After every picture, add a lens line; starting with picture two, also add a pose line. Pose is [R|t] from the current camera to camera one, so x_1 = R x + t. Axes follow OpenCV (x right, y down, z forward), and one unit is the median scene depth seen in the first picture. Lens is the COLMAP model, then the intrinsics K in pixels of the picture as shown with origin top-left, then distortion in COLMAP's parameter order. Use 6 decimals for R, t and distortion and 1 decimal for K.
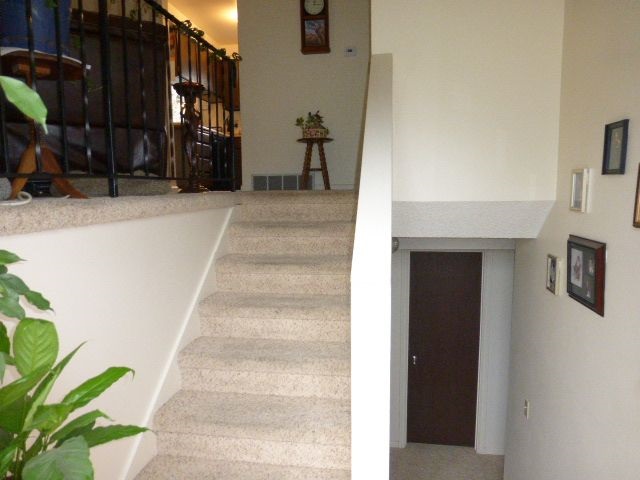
lens RADIAL K [[480.6, 0, 320.7], [0, 480.6, 239.0], [0, 0, 1]] dist [0.006272, 0.012060]
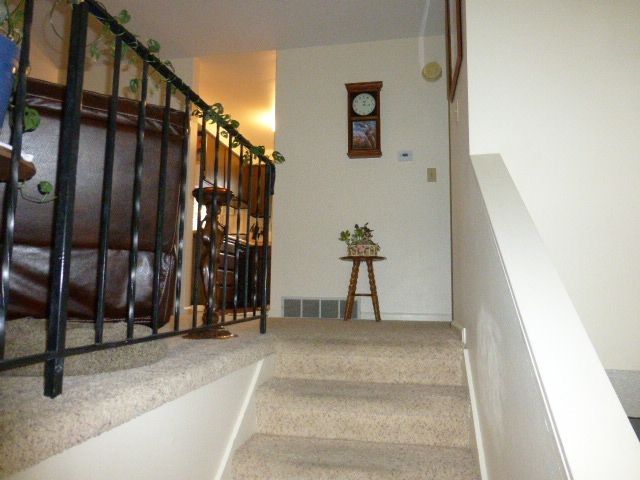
lens RADIAL K [[480.6, 0, 319.1], [0, 480.6, 240.2], [0, 0, 1]] dist [0.006272, 0.012060]
pose [[0.998994, 0.019814, -0.040230, -0.054236], [-0.027786, 0.977633, -0.208475, -0.065374], [0.035199, 0.209383, 0.977200, 0.202693]]
